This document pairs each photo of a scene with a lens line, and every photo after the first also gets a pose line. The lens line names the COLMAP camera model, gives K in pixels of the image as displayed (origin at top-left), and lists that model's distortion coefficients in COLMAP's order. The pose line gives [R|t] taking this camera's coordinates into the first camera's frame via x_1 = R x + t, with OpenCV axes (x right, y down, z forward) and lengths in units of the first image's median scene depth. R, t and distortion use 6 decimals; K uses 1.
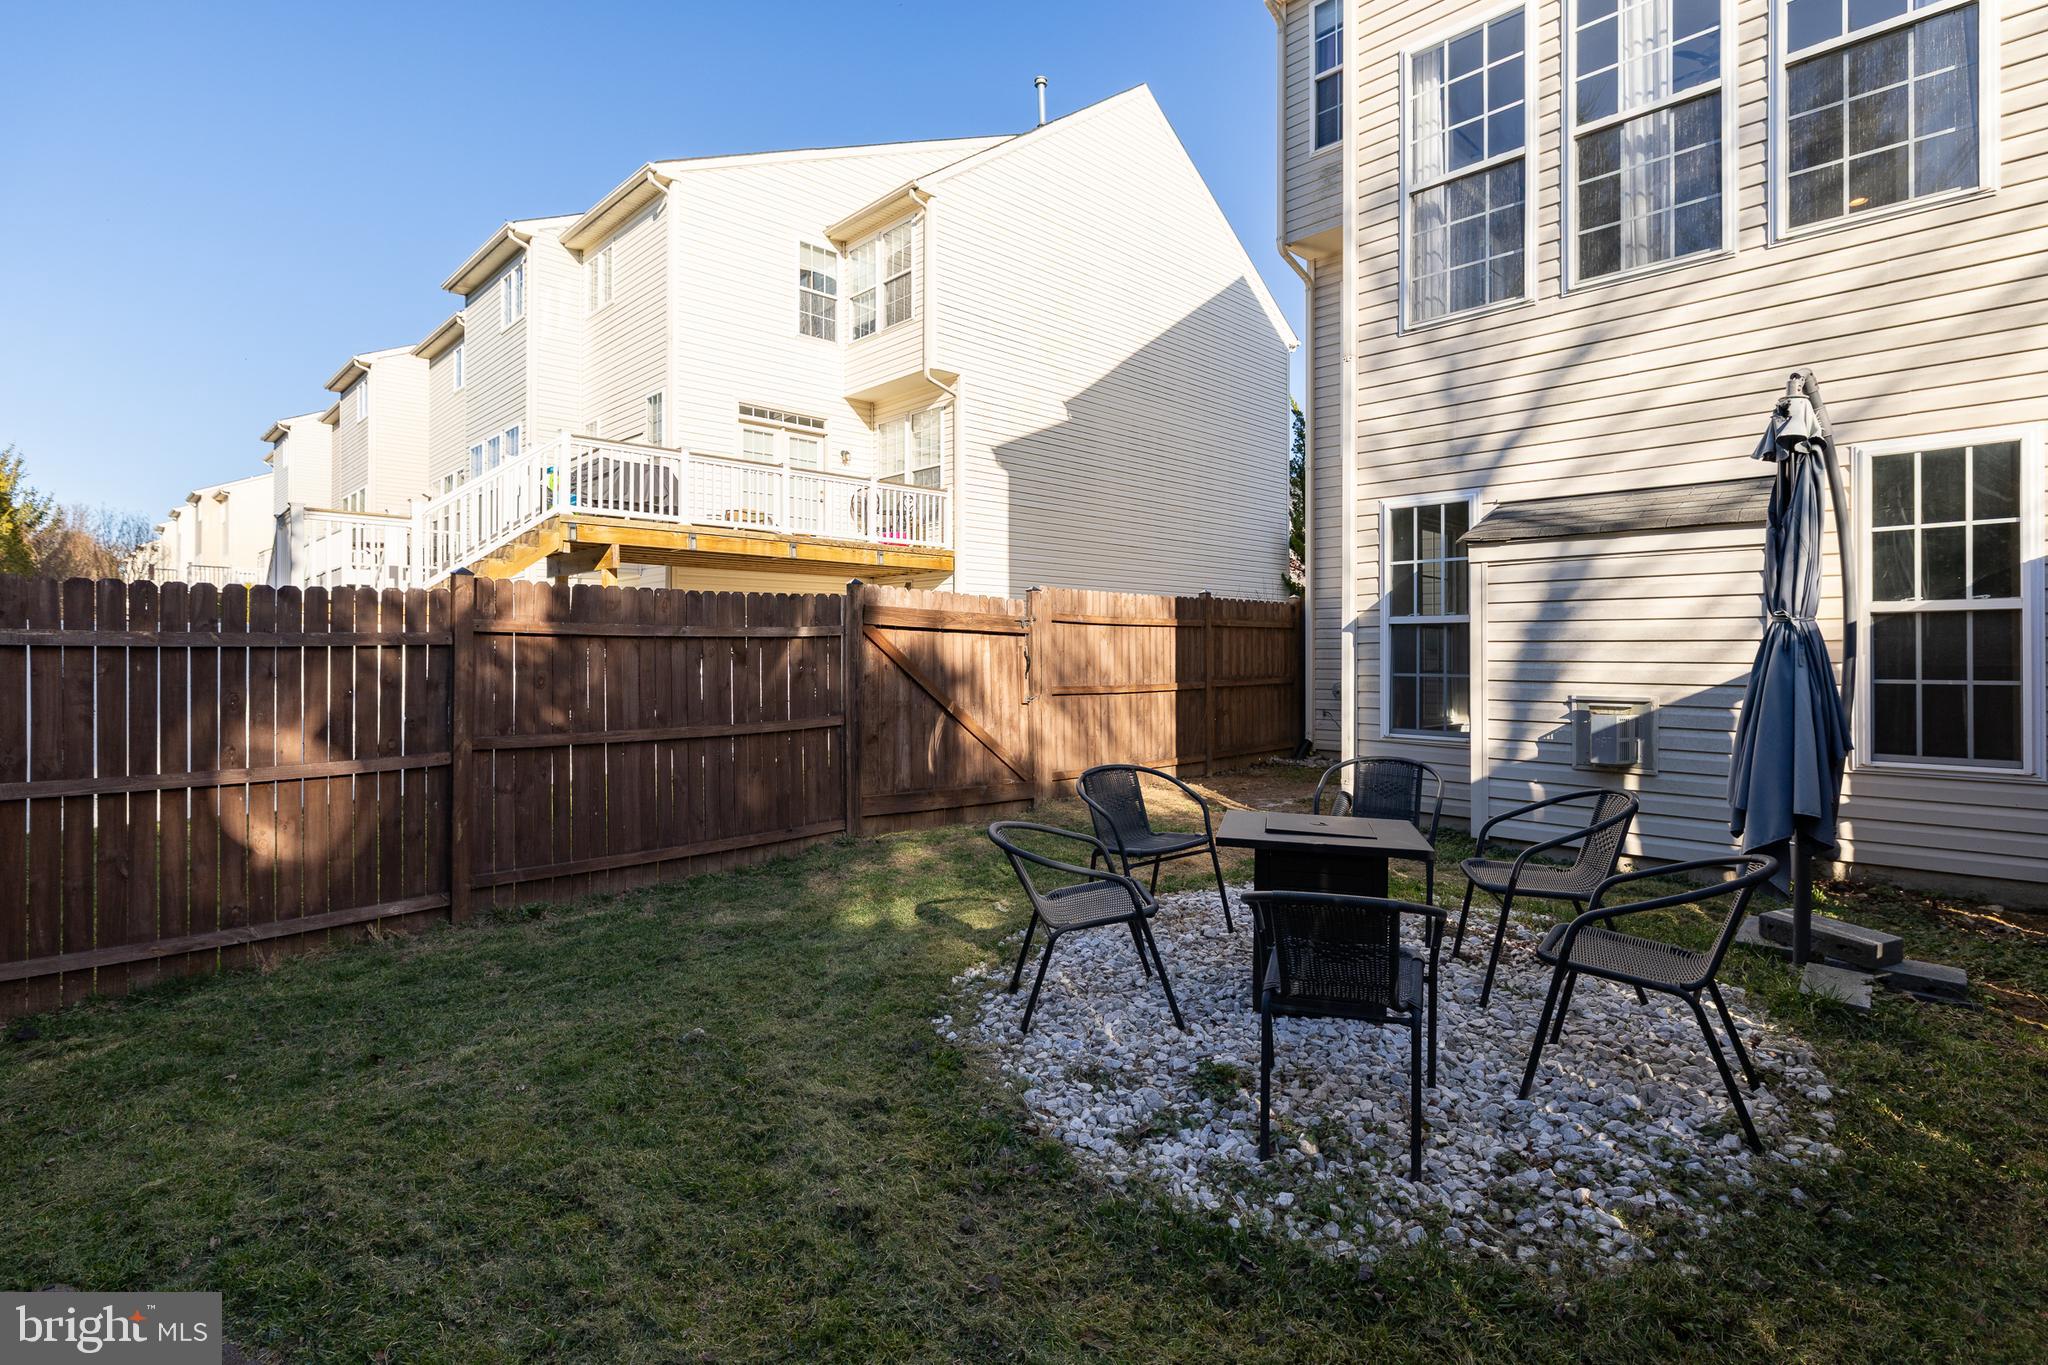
lens RADIAL K [[994.0, 0, 970.5], [0, 994.0, 653.5], [0, 0, 1]] dist [0.000132, 0.000820]
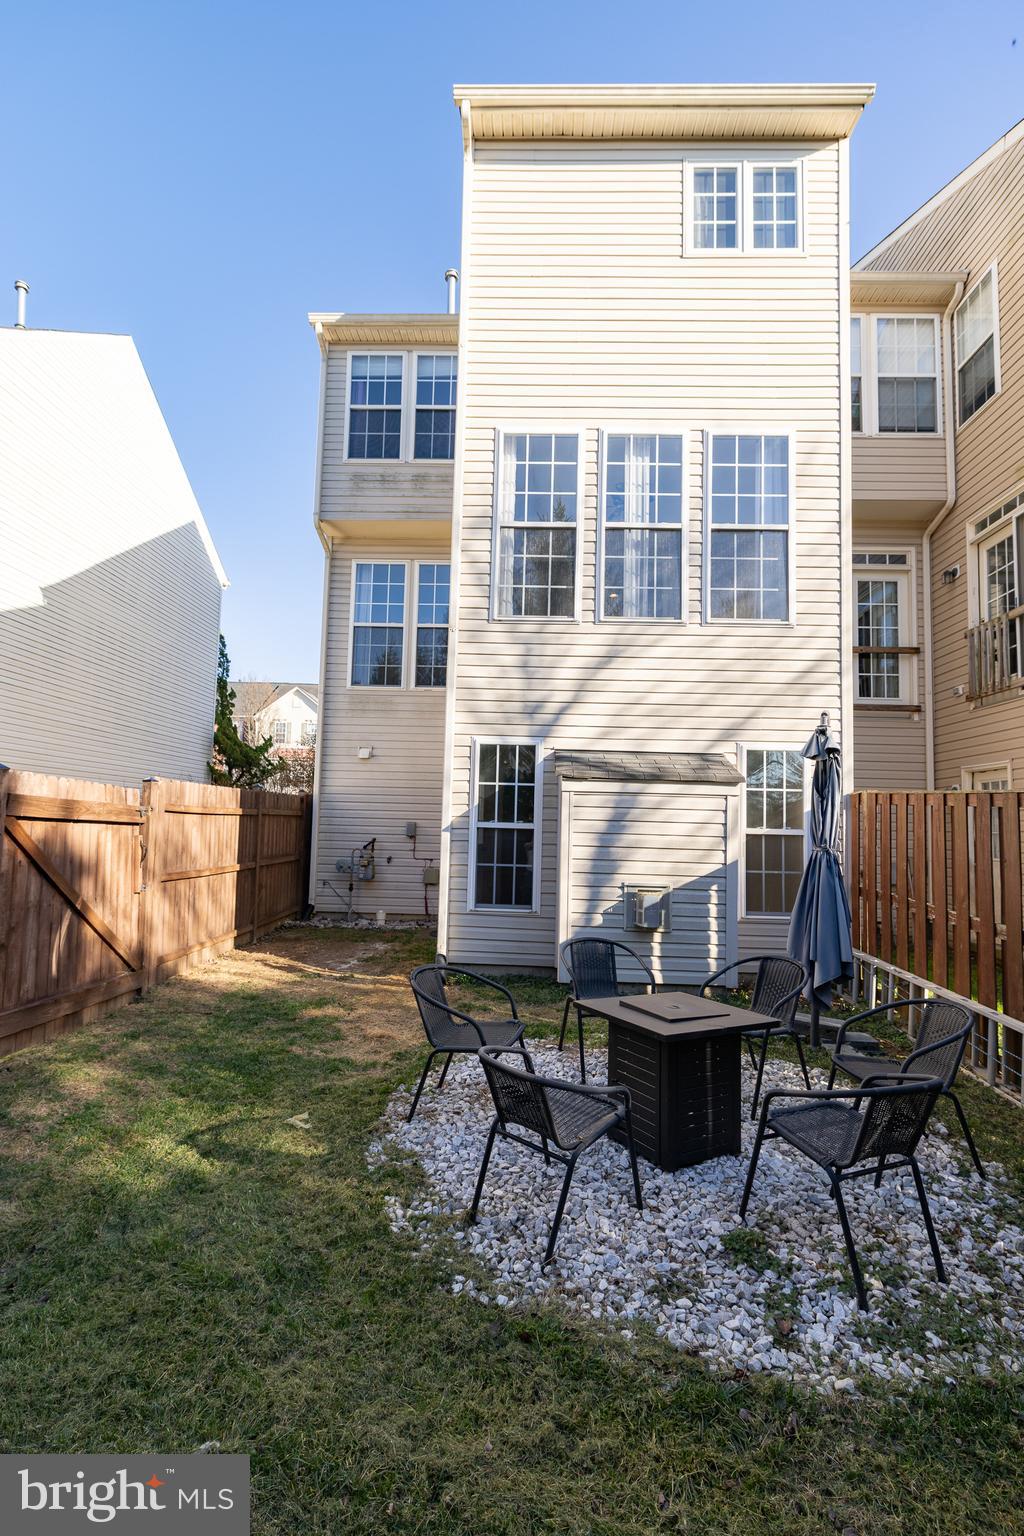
lens RADIAL K [[745.5, 0, 511.5], [0, 745.5, 770.8], [0, 0, 1]] dist [0.000132, 0.000820]
pose [[0.700909, 0.068935, 0.709912, -0.306615], [-0.024706, 0.997068, -0.072426, -0.037040], [-0.712823, 0.033225, 0.700557, 0.267197]]
